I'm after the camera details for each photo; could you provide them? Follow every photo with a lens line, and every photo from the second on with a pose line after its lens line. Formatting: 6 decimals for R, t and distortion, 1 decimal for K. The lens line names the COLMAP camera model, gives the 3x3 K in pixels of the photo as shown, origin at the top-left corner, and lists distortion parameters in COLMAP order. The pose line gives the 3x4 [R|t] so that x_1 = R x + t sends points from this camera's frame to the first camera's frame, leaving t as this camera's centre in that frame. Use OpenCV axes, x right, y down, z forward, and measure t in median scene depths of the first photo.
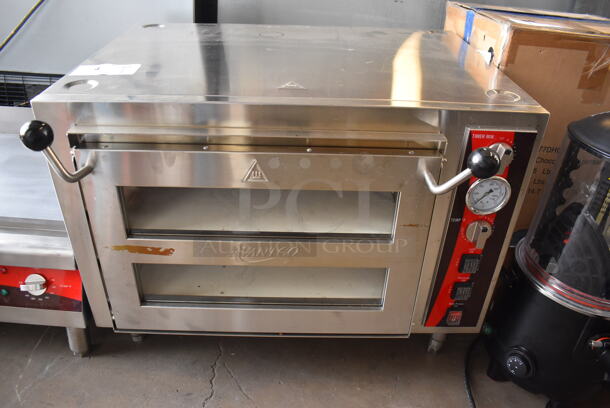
lens RADIAL K [[466.2, 0, 305.0], [0, 466.2, 204.0], [0, 0, 1]] dist [-0.094823, 0.001594]
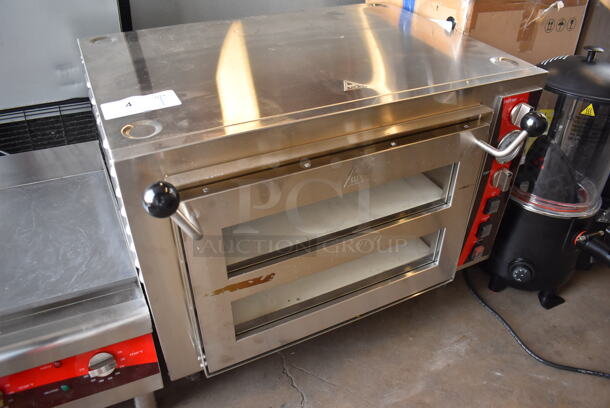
lens RADIAL K [[466.2, 0, 305.0], [0, 466.2, 204.0], [0, 0, 1]] dist [-0.094823, 0.001594]
pose [[0.900546, -0.269618, 0.341062, -0.464380], [0.240331, 0.962444, 0.126264, -0.134265], [-0.362297, -0.031739, 0.931522, 0.061433]]
